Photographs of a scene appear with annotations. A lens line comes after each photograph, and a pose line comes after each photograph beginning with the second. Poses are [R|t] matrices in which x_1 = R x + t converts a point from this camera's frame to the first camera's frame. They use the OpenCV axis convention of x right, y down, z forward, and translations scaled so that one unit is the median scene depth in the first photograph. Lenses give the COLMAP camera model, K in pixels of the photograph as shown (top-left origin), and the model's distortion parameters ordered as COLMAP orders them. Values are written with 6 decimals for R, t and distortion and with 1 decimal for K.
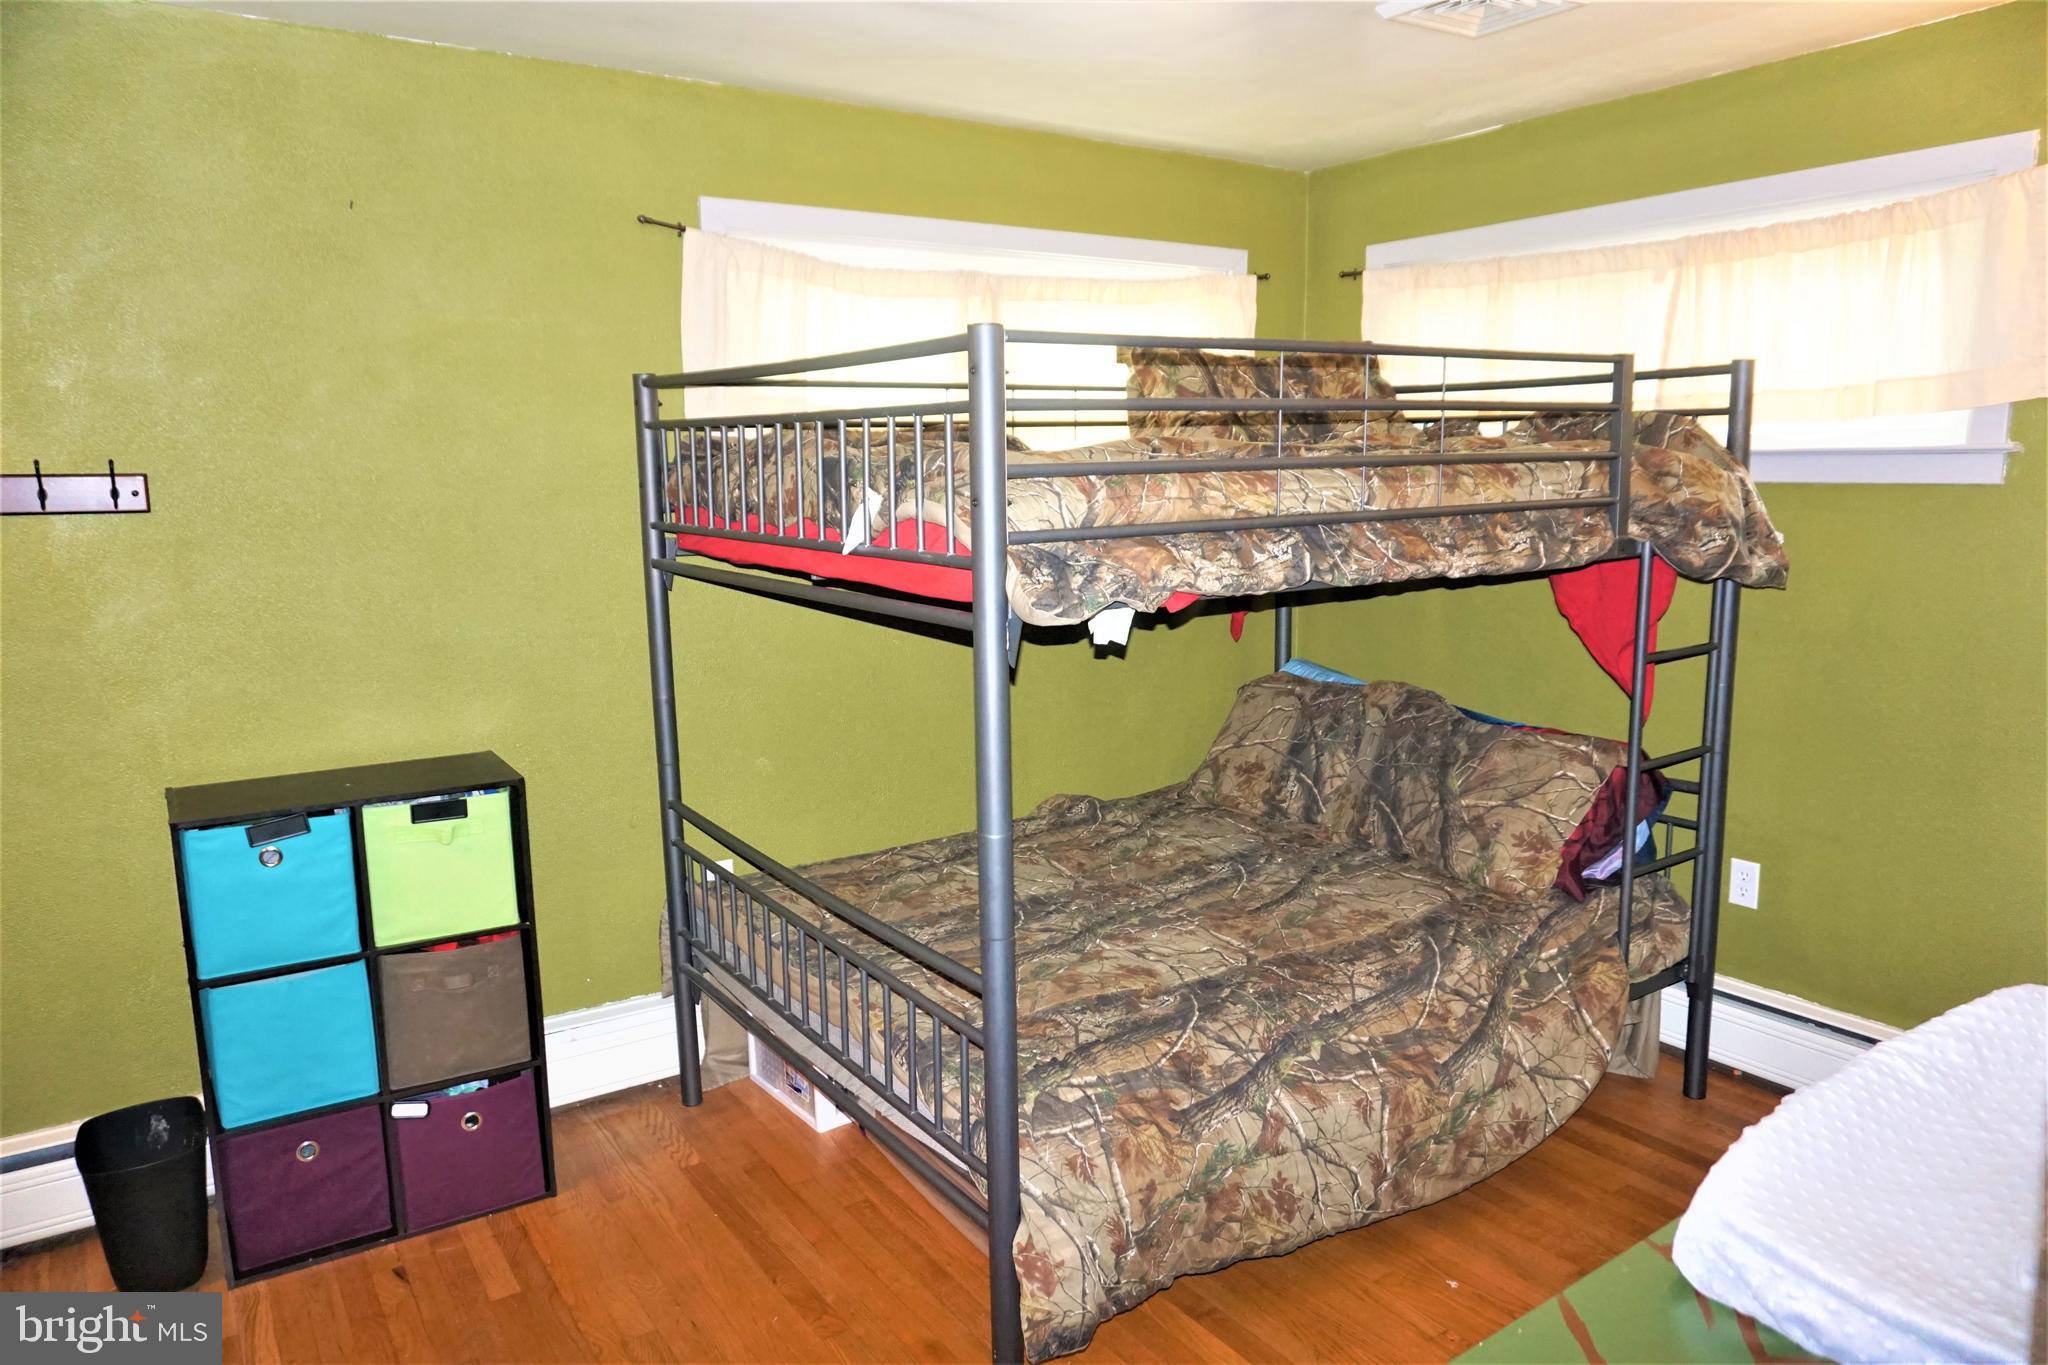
lens RADIAL K [[1363.6, 0, 1028.7], [0, 1363.6, 677.8], [0, 0, 1]] dist [-0.041191, 0.021203]
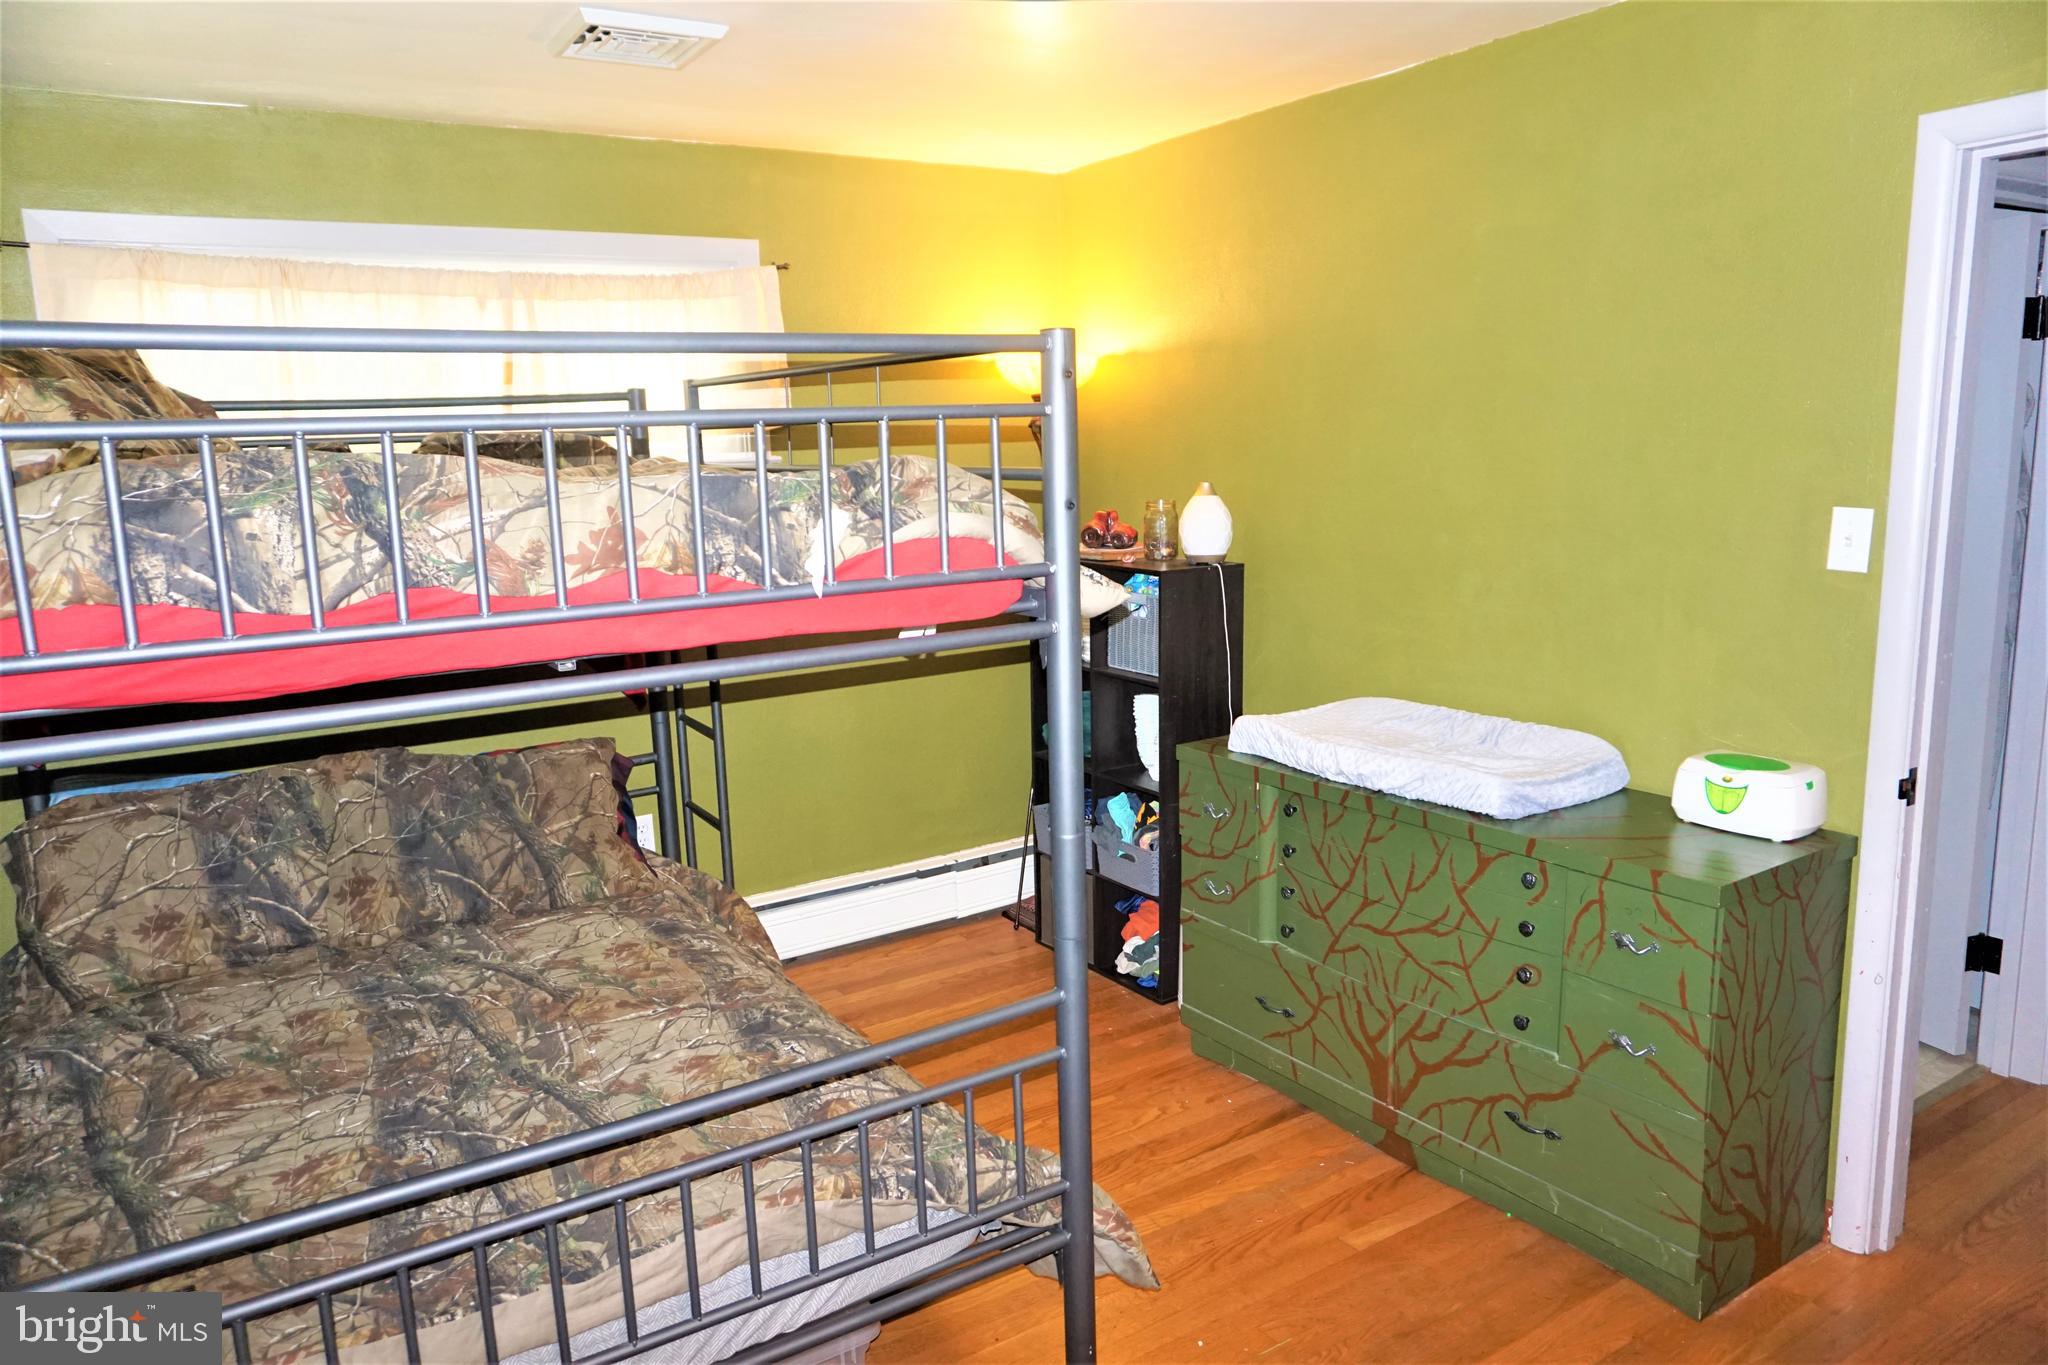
lens RADIAL K [[1363.6, 0, 1026.2], [0, 1363.6, 685.7], [0, 0, 1]] dist [-0.041191, 0.021203]
pose [[0.024591, -0.165102, 0.985970, -0.647607], [0.191149, 0.968848, 0.157467, -0.102100], [-0.981253, 0.184595, 0.055384, 0.618671]]
